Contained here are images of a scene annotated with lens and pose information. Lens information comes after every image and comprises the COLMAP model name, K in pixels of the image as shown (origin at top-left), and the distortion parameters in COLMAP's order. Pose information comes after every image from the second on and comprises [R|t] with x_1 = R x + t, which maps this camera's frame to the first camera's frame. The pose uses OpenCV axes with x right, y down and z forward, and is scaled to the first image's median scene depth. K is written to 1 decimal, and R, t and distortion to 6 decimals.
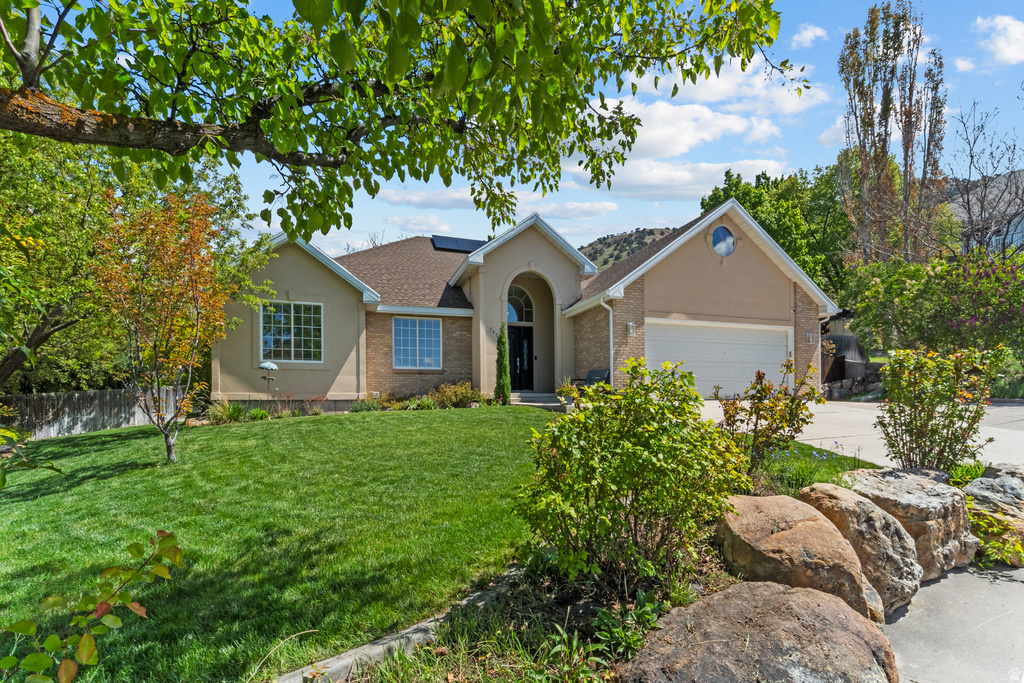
lens RADIAL K [[423.6, 0, 510.6], [0, 423.6, 397.1], [0, 0, 1]] dist [0.000062, -0.000019]
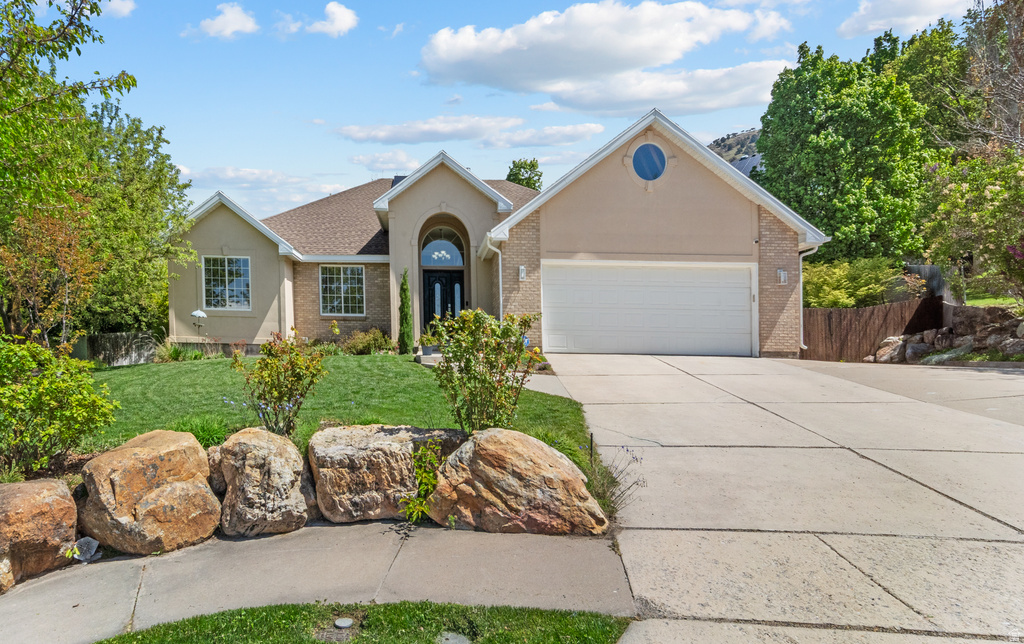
lens RADIAL K [[527.0, 0, 547.9], [0, 527.0, 353.1], [0, 0, 1]] dist [0.004827, -0.000535]
pose [[0.945060, 0.028256, -0.325675, 0.654597], [-0.020137, 0.999397, 0.028275, -0.021410], [0.326278, -0.020164, 0.945059, -0.041709]]
